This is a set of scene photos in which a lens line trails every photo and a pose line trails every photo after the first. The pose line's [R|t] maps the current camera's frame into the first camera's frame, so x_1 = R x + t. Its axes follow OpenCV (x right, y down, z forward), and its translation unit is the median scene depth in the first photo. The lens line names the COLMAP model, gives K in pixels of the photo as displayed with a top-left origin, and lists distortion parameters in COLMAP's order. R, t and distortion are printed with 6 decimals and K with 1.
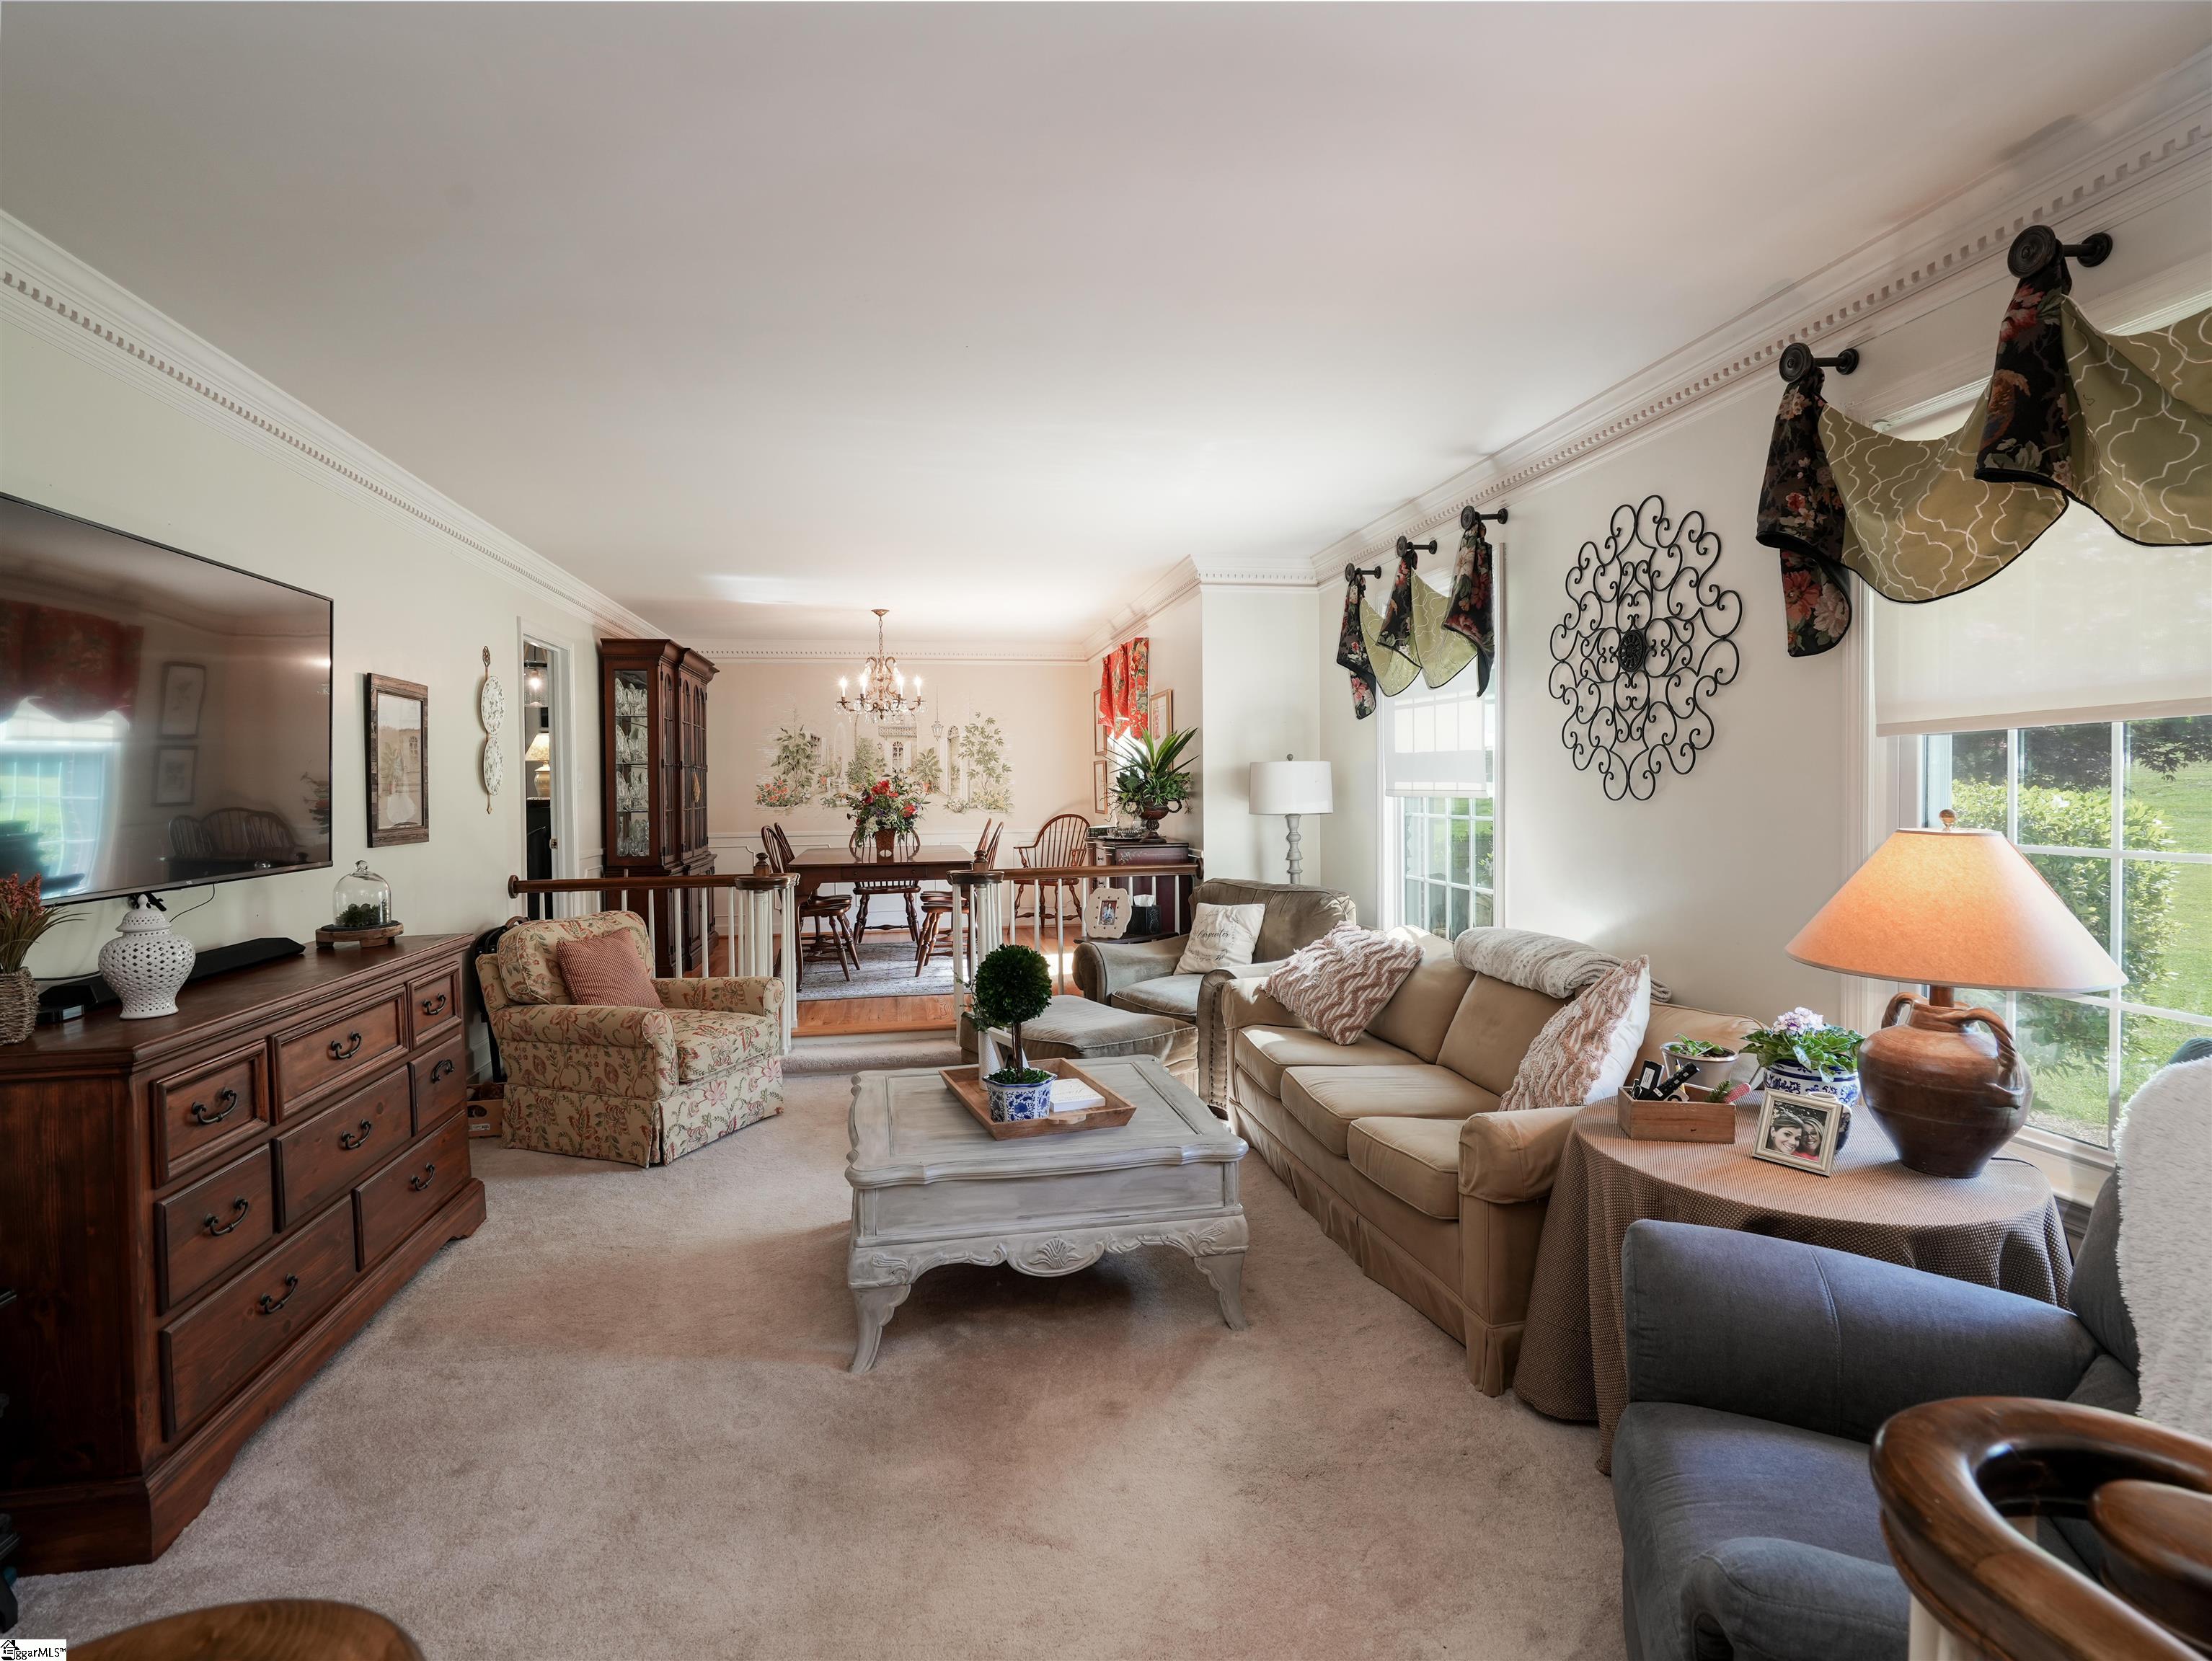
lens RADIAL K [[1145.5, 0, 1105.5], [0, 1145.5, 801.3], [0, 0, 1]] dist [-0.002268, 0.001965]
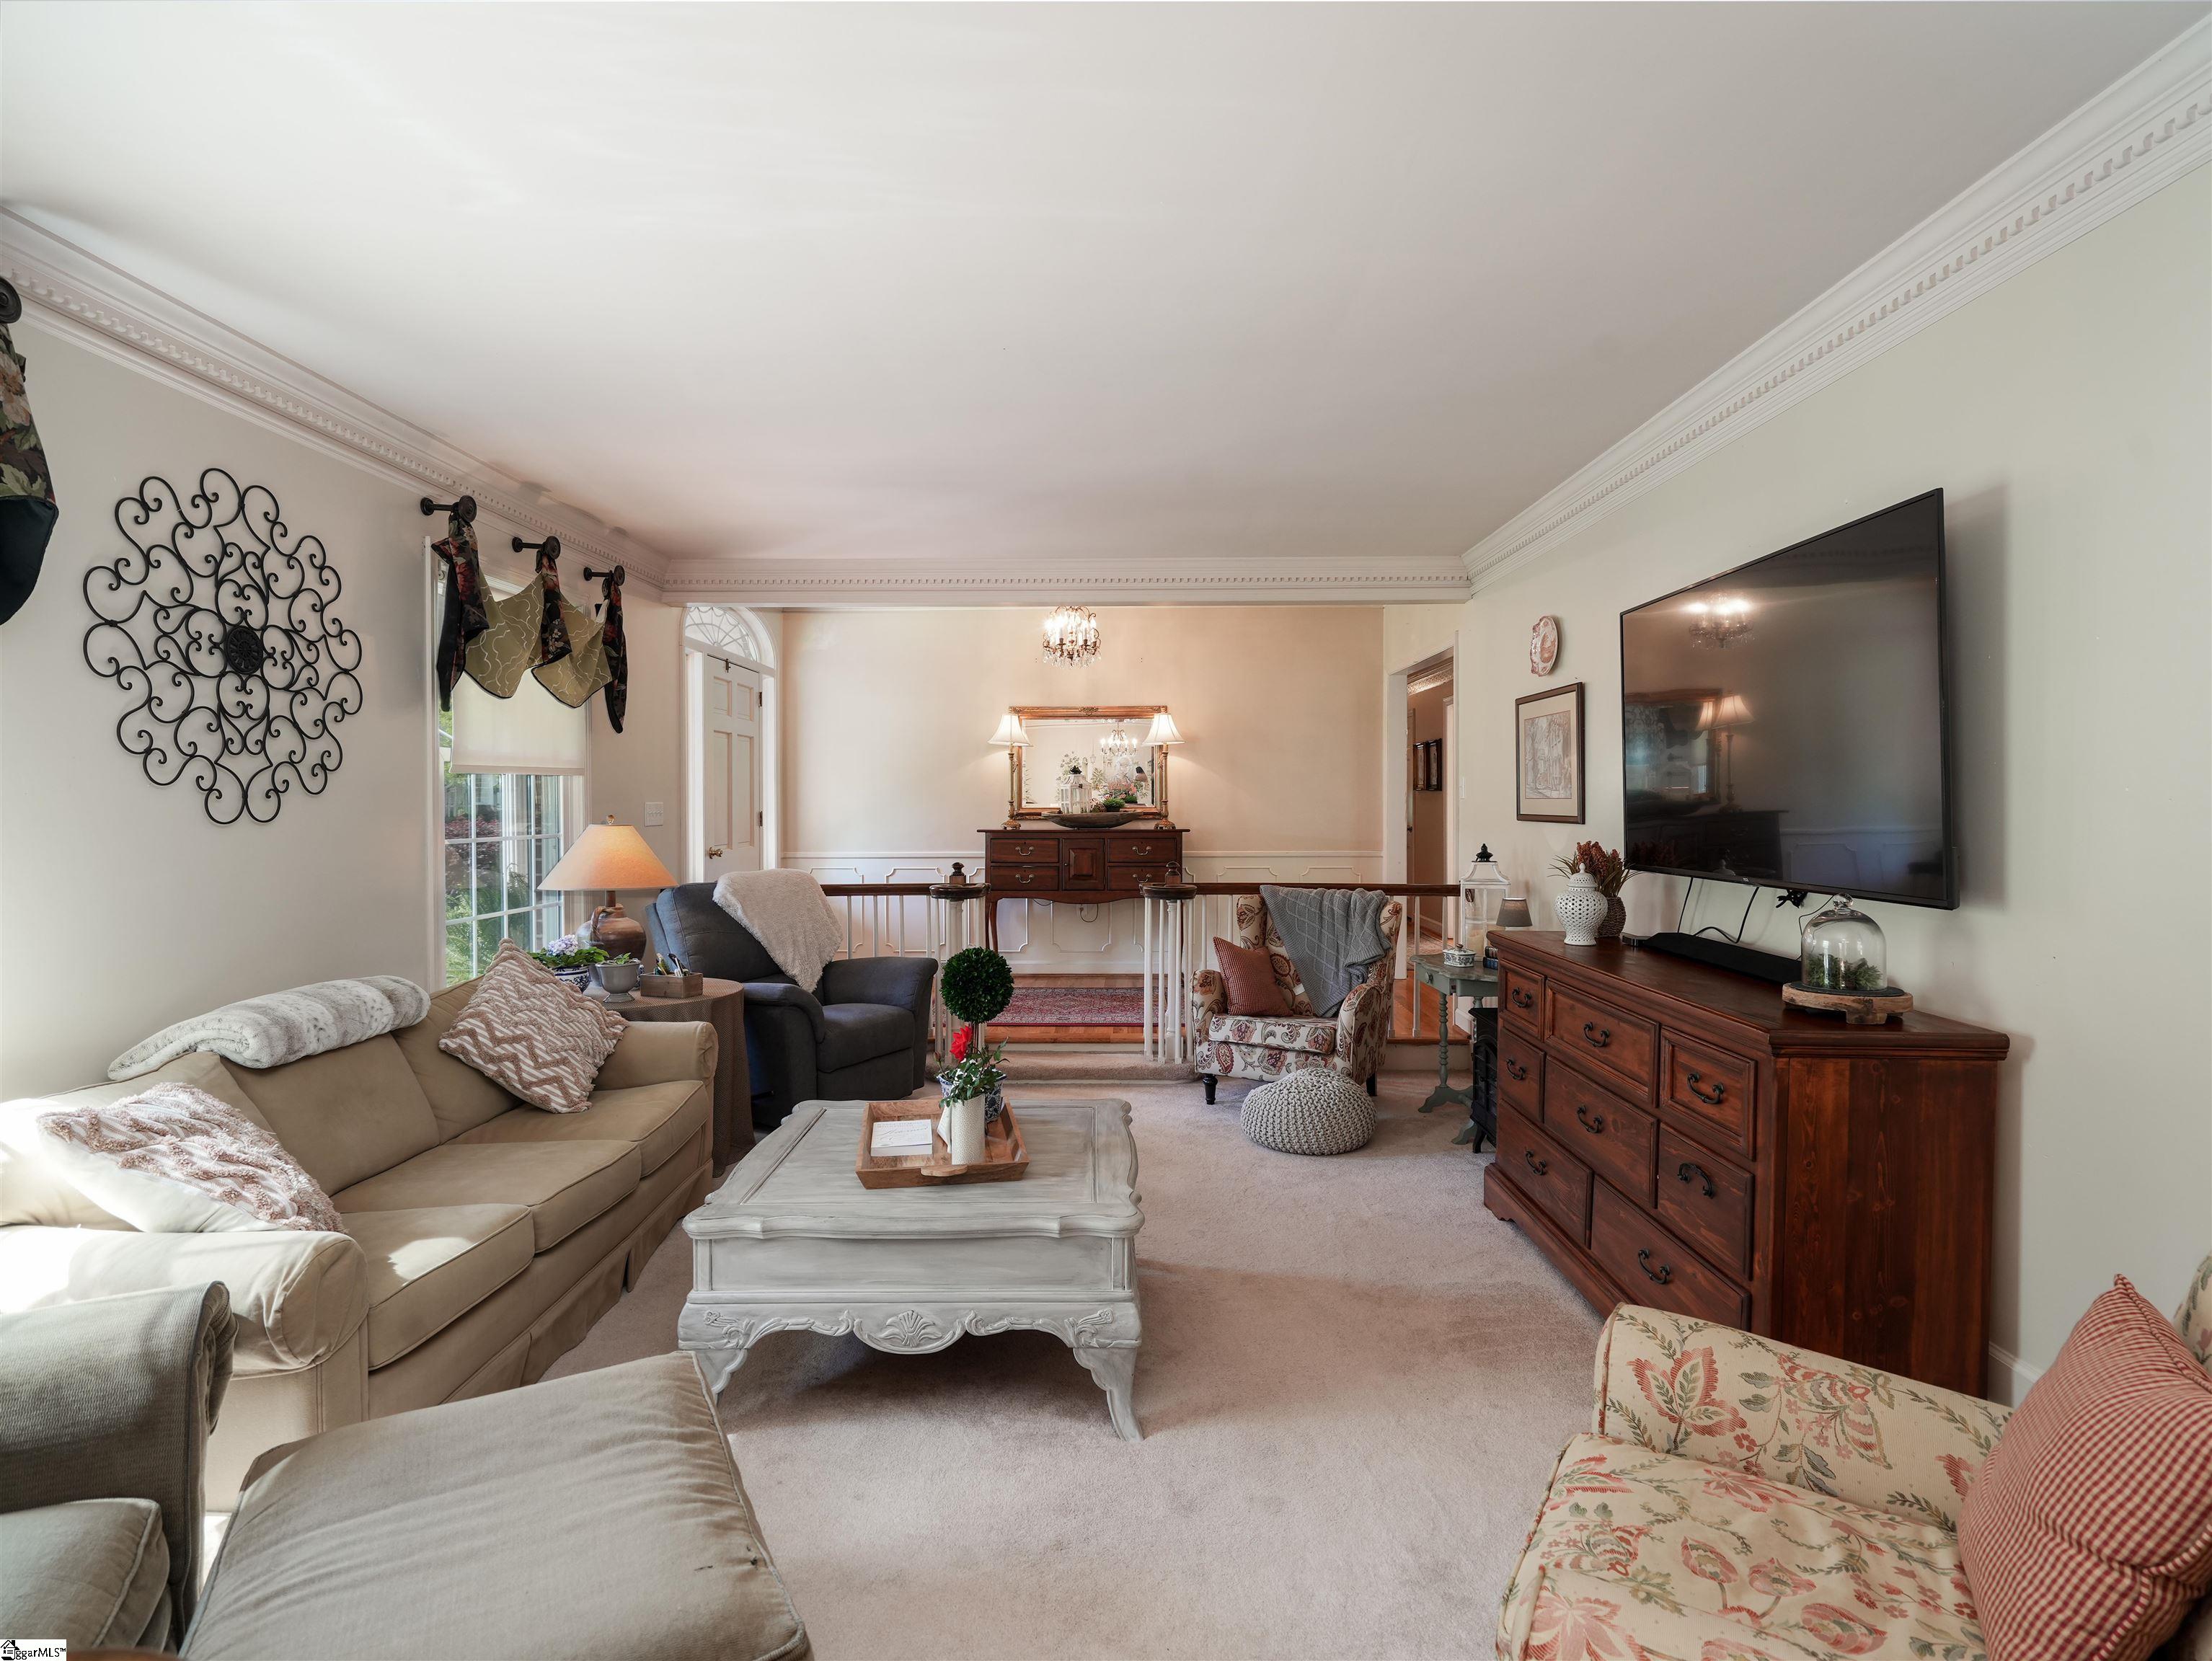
lens RADIAL K [[1145.5, 0, 1105.5], [0, 1145.5, 801.3], [0, 0, 1]] dist [-0.002268, 0.001965]
pose [[-0.981876, 0.010538, 0.189230, -0.366512], [0.013215, 0.999830, 0.012891, -0.021506], [-0.189062, 0.015158, -0.981848, 1.860870]]
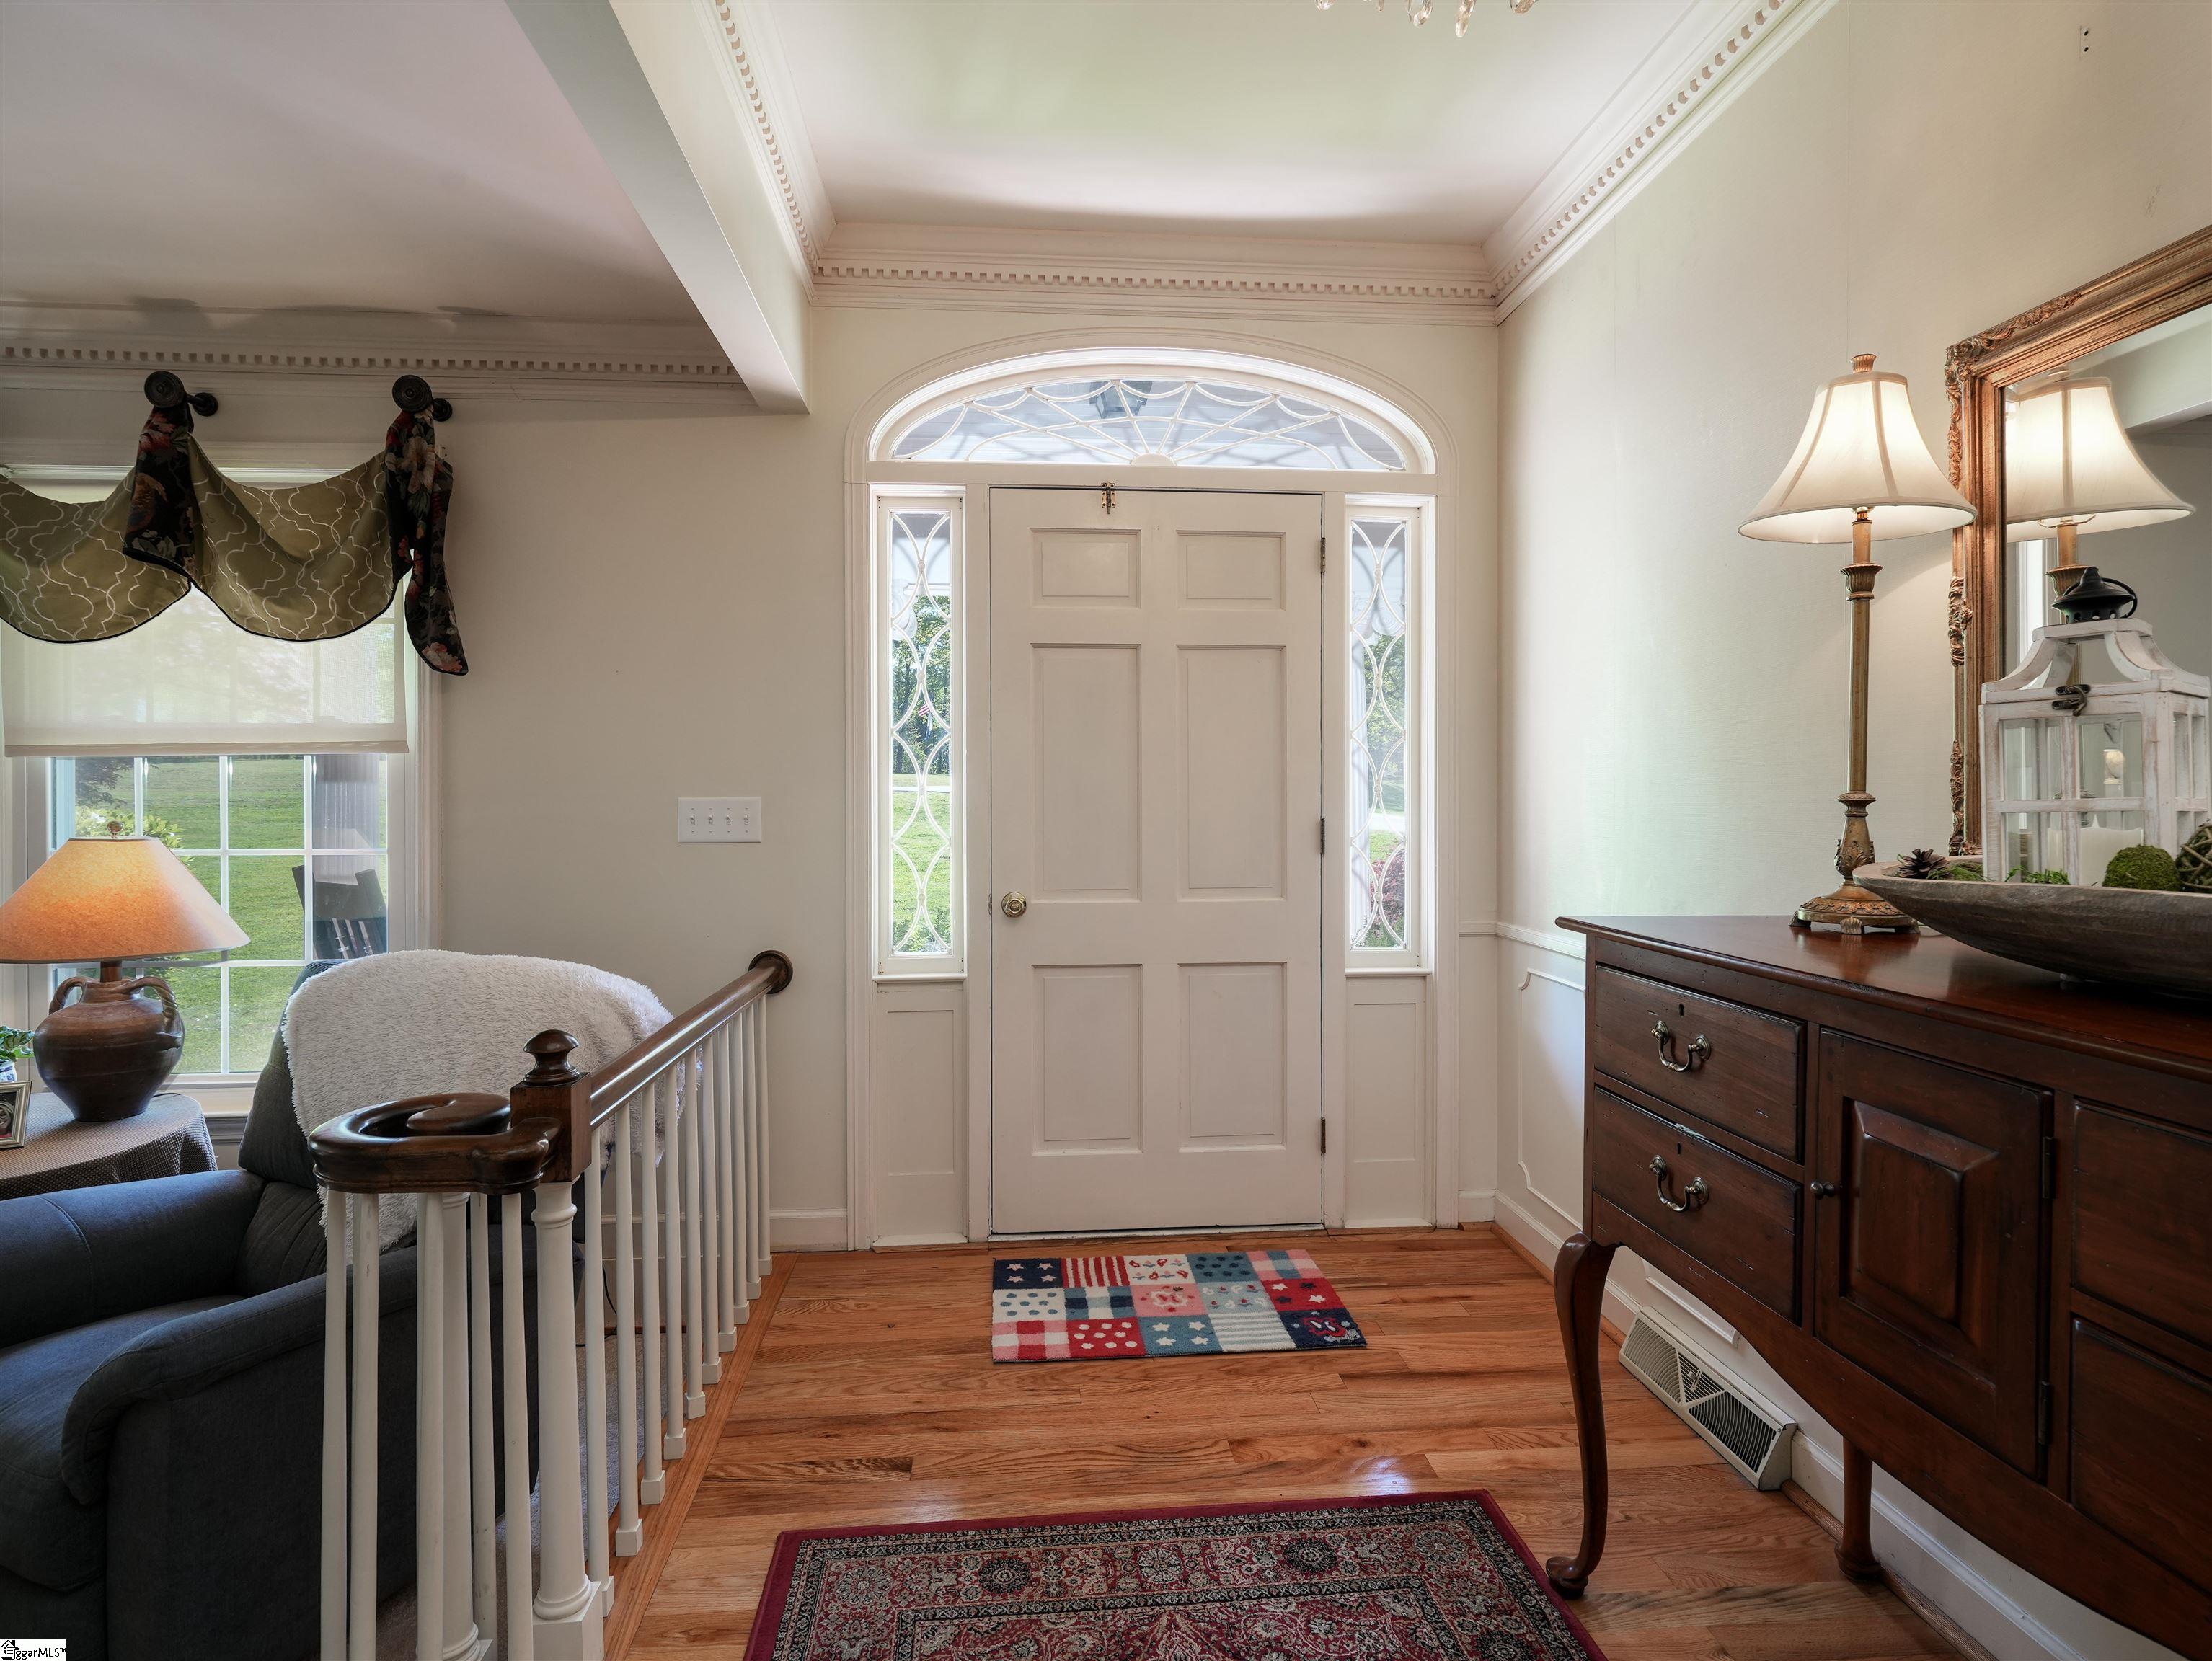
lens RADIAL K [[1146.8, 0, 1095.0], [0, 1146.8, 821.4], [0, 0, 1]] dist [-0.017258, 0.000014]
pose [[0.099059, -0.015146, 0.994966, -0.248458], [0.014619, 0.999798, 0.013765, 0.004375], [-0.994974, 0.013182, 0.099261, -0.114060]]
